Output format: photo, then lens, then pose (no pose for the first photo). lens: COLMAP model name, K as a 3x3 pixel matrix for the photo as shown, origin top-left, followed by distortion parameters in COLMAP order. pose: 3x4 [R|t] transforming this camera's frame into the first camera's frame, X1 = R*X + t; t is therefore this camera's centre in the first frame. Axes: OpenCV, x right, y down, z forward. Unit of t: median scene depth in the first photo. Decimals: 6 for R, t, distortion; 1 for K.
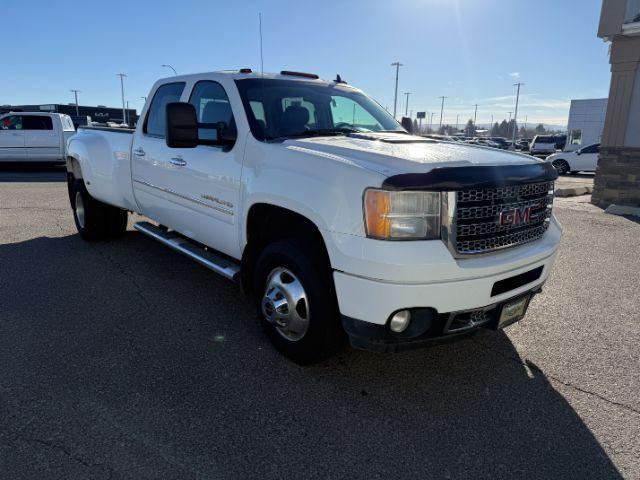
lens RADIAL K [[451.3, 0, 321.9], [0, 451.3, 240.7], [0, 0, 1]] dist [0.034204, -0.034862]
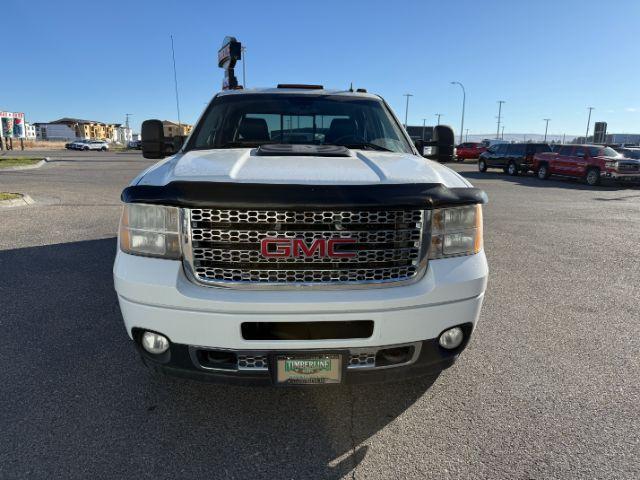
lens RADIAL K [[451.3, 0, 321.9], [0, 451.3, 240.7], [0, 0, 1]] dist [0.034204, -0.034862]
pose [[0.805890, 0.108158, -0.582103, 0.947700], [-0.126341, 0.991942, 0.009396, -0.080821], [0.578429, 0.065971, 0.813061, 0.404361]]
